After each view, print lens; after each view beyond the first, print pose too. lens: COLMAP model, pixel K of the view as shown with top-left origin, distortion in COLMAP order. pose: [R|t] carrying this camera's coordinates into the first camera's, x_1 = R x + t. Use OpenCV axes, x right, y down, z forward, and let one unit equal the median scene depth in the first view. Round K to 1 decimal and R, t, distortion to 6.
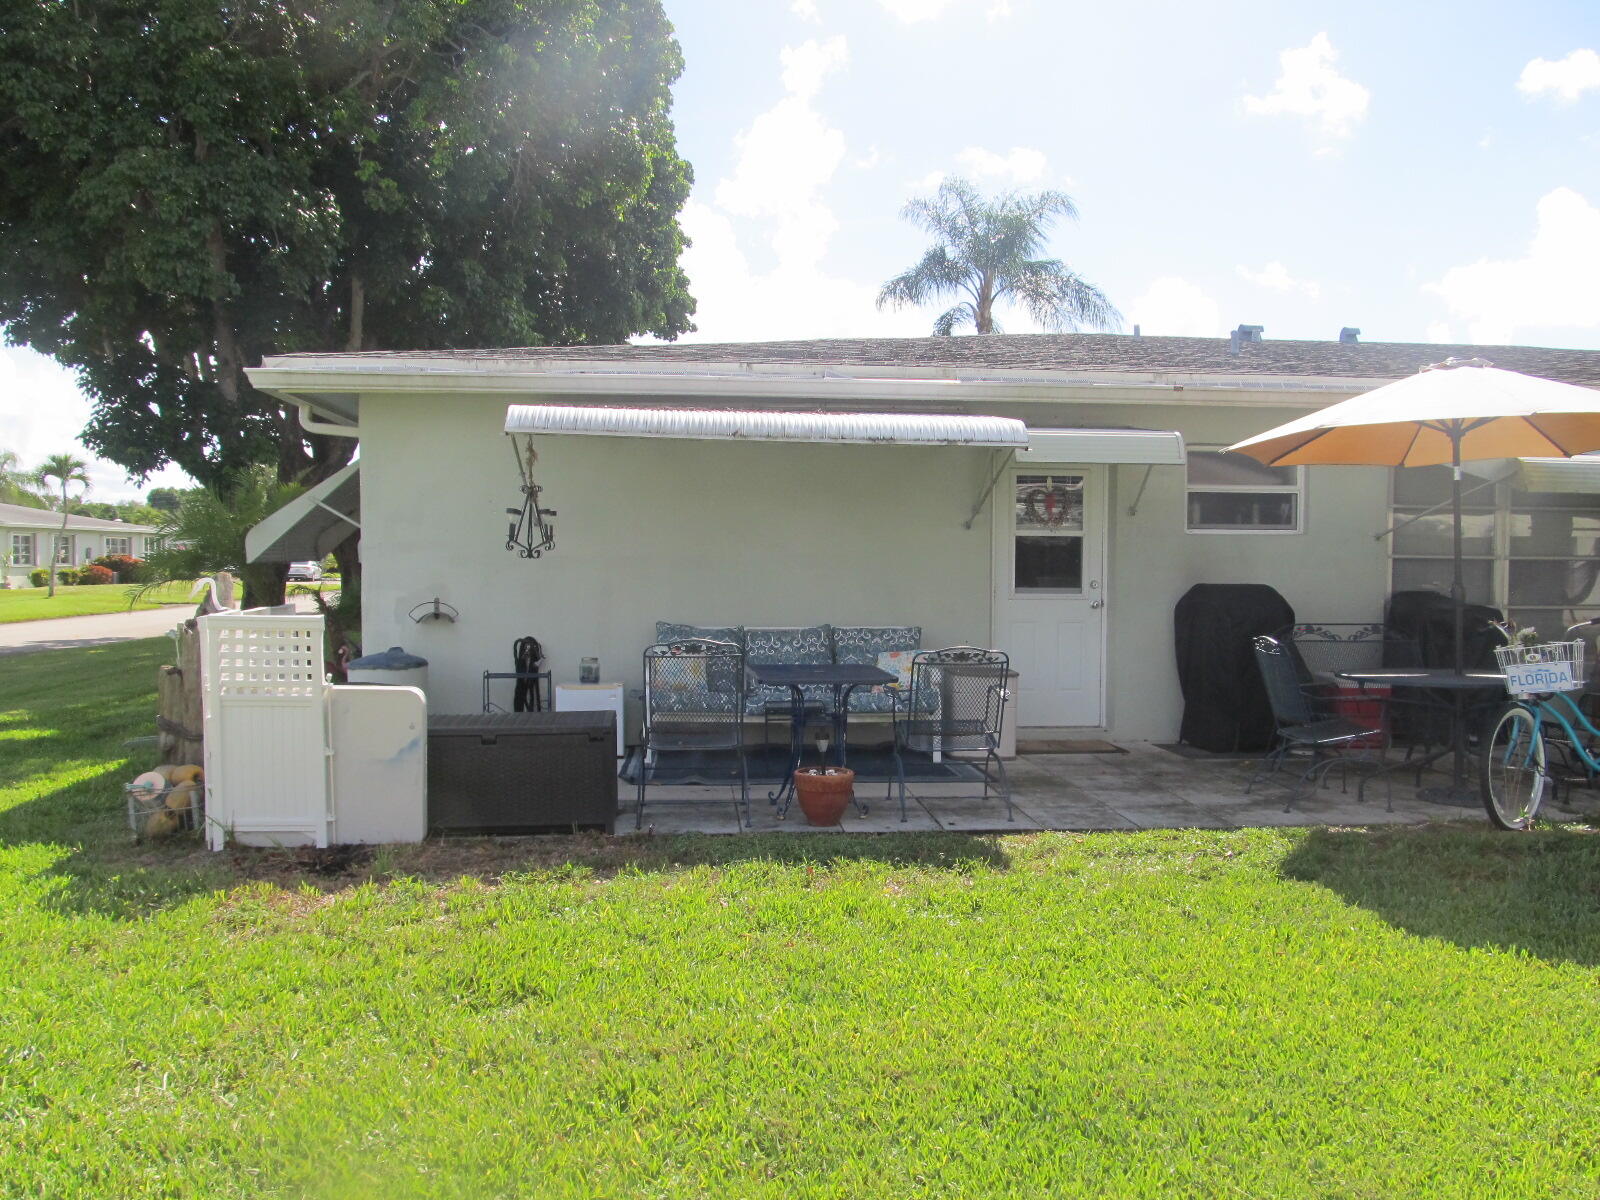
lens RADIAL K [[1332.6, 0, 801.3], [0, 1332.6, 603.6], [0, 0, 1]] dist [-0.062205, 0.036372]
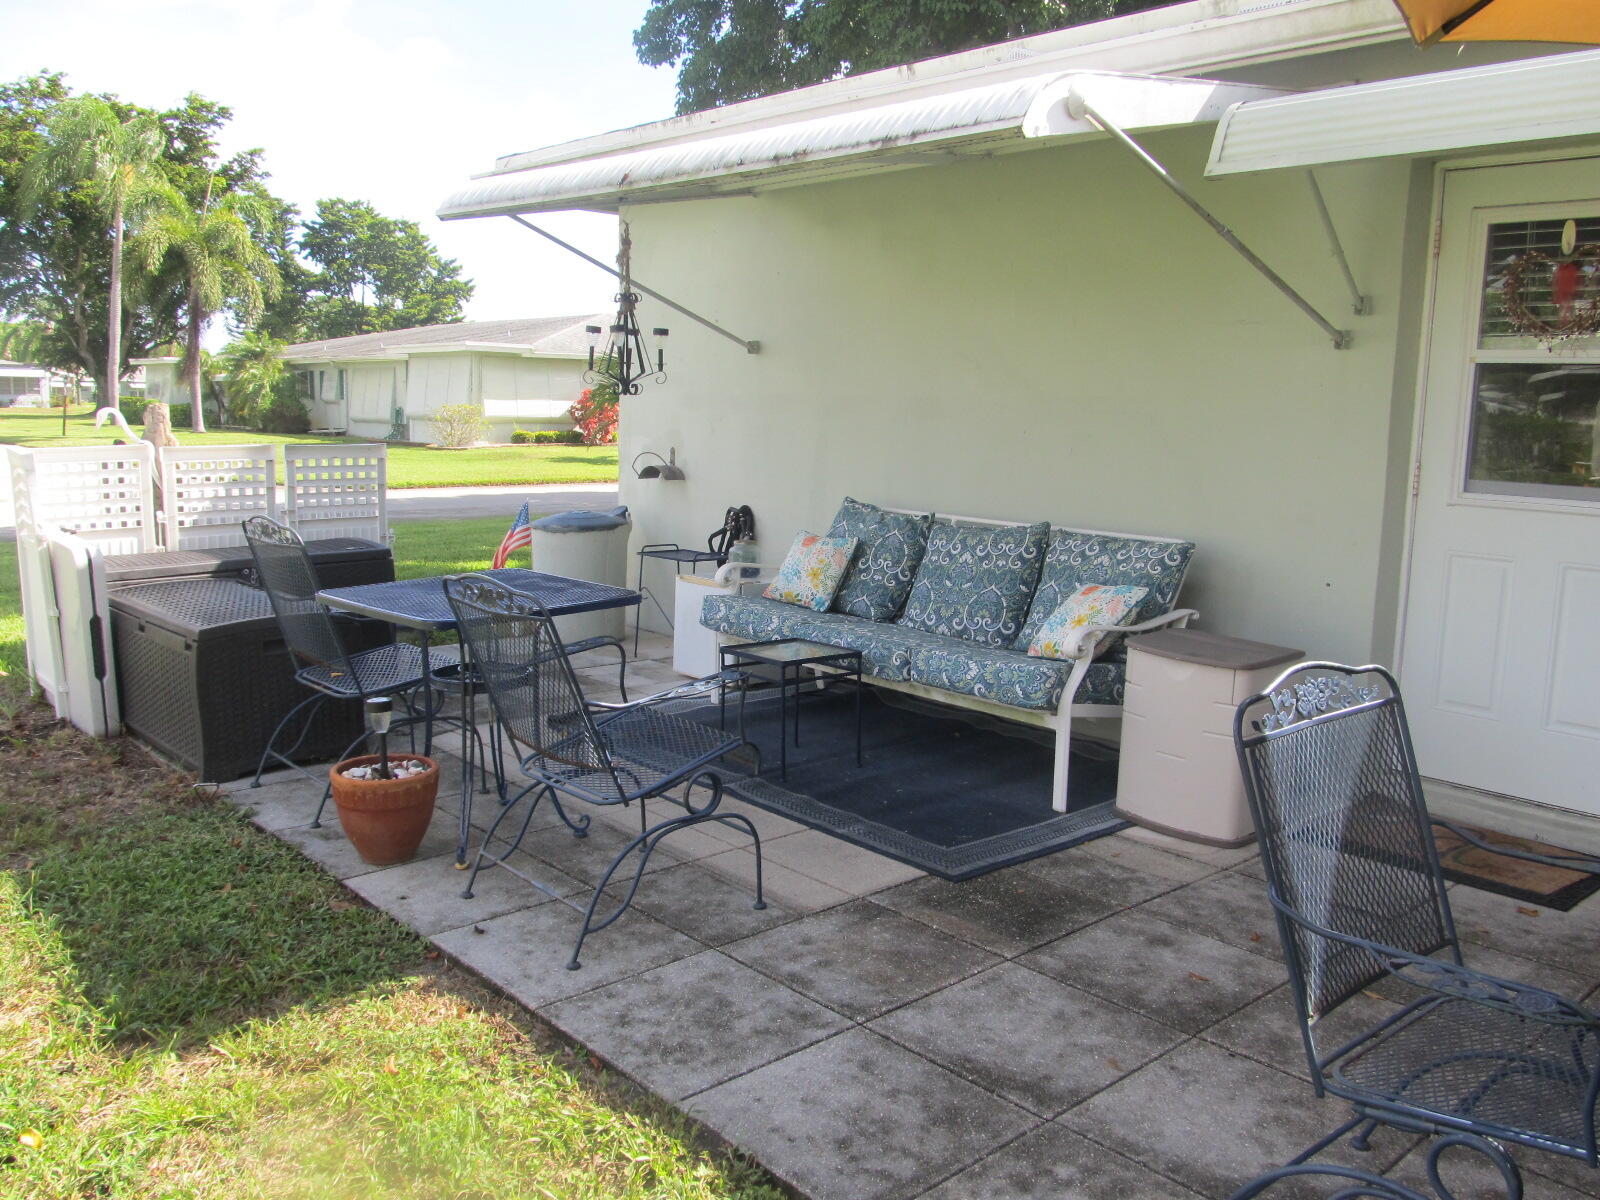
lens RADIAL K [[1332.6, 0, 796.2], [0, 1332.6, 602.6], [0, 0, 1]] dist [-0.062205, 0.036372]
pose [[0.586199, 0.130248, -0.799629, 0.409288], [-0.048628, 0.990869, 0.125750, -0.016261], [0.808706, -0.034830, 0.587181, 0.589783]]
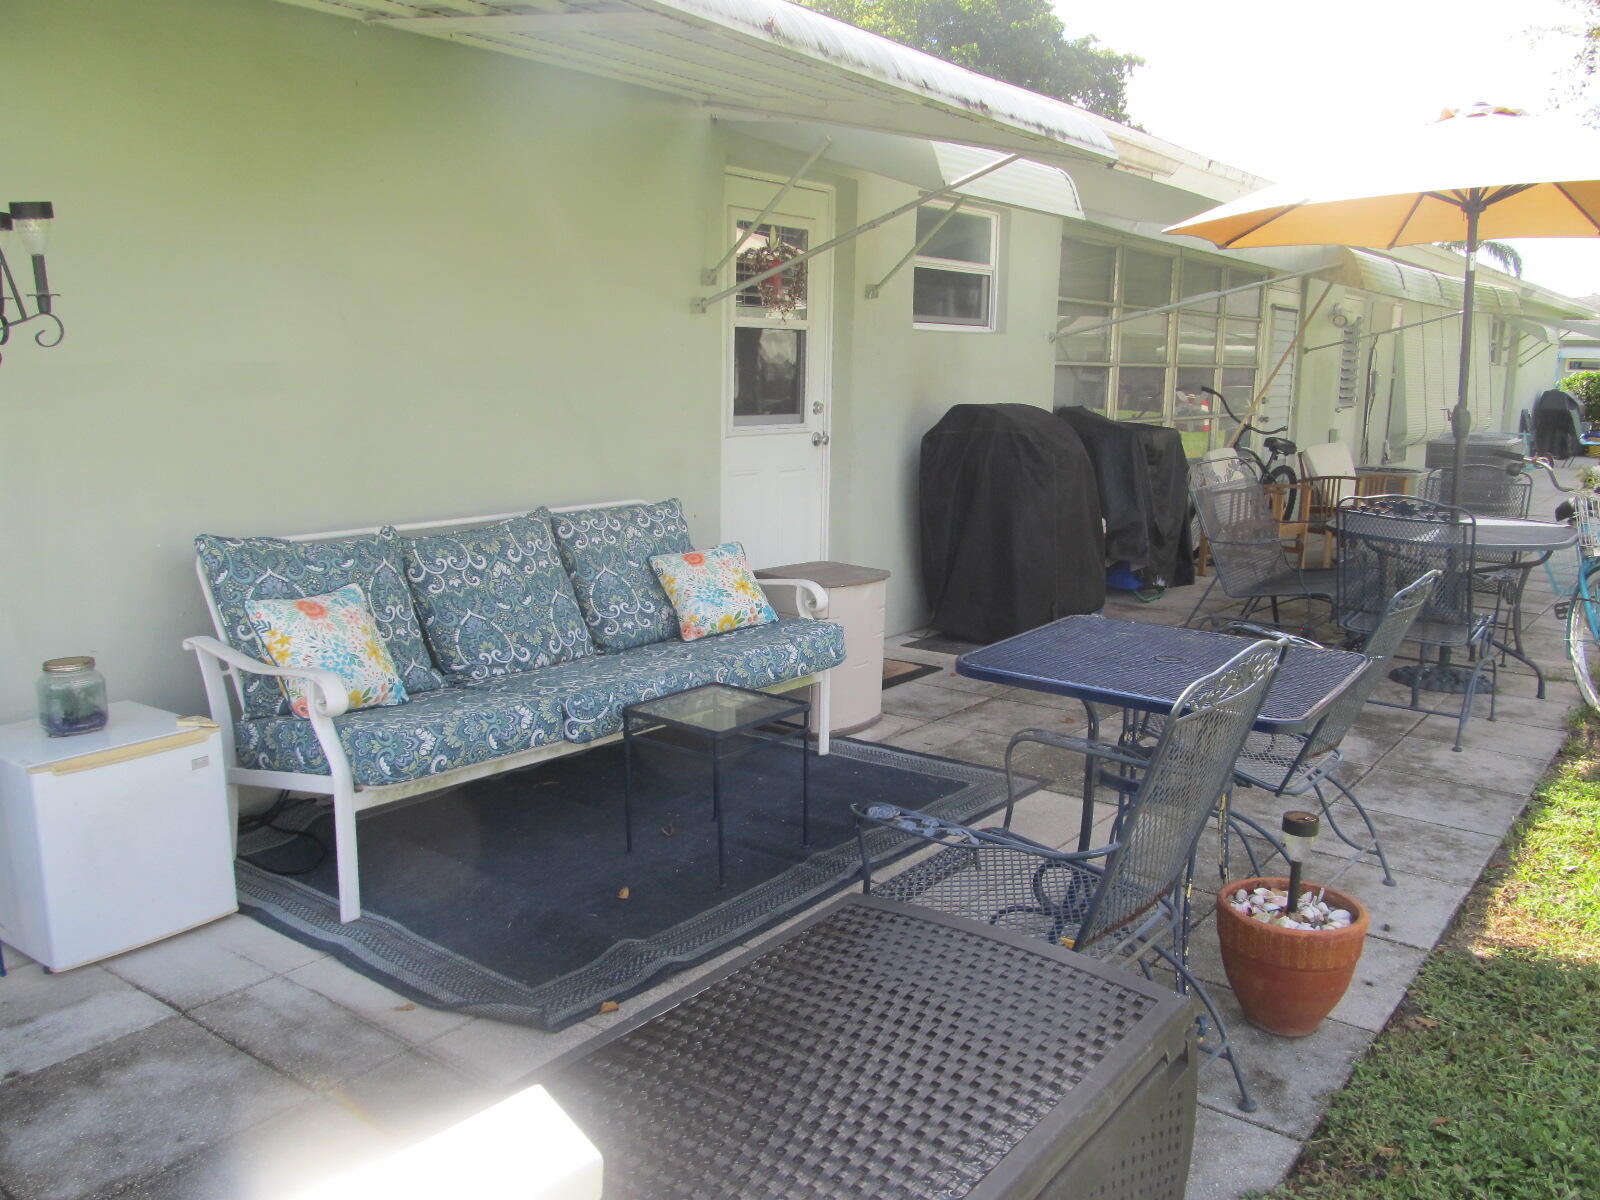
lens RADIAL K [[1332.6, 0, 800.2], [0, 1332.6, 599.8], [0, 0, 1]] dist [-0.062205, 0.036372]
pose [[0.683274, -0.123263, 0.719682, -0.264506], [0.010939, 0.987265, 0.158708, -0.026063], [-0.730080, -0.100569, 0.675921, 0.611062]]
